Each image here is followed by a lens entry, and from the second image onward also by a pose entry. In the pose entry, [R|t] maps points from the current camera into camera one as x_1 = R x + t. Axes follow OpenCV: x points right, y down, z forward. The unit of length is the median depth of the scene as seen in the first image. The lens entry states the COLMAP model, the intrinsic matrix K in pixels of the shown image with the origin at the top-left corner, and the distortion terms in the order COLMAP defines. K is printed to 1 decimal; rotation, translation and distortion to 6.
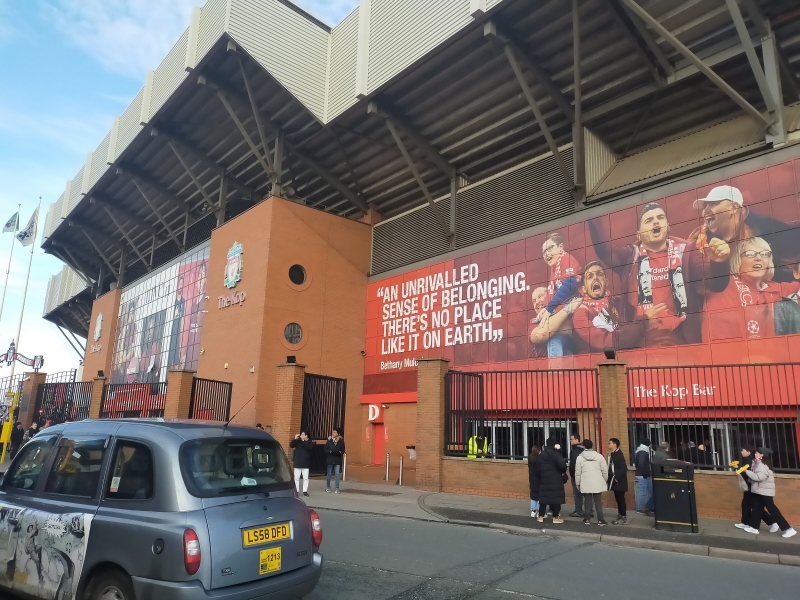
lens RADIAL K [[586.5, 0, 400.0], [0, 586.5, 300.0], [0, 0, 1]] dist [0.086562, -0.111793]
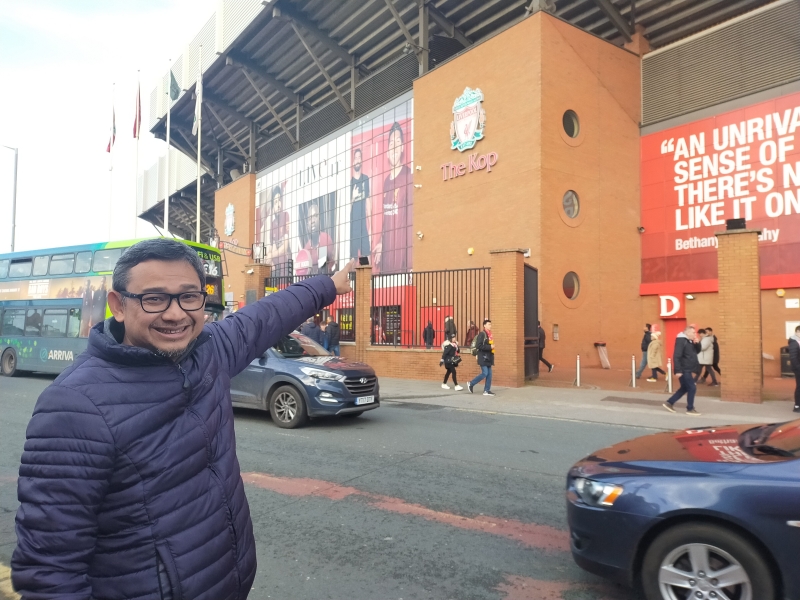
lens RADIAL K [[585.1, 0, 400.0], [0, 585.1, 300.0], [0, 0, 1]] dist [0.079968, -0.109118]
pose [[0.997450, -0.026600, -0.066226, -0.339183], [0.037586, 0.984623, 0.170601, 0.038810], [0.060670, -0.172655, 0.983112, 0.219518]]
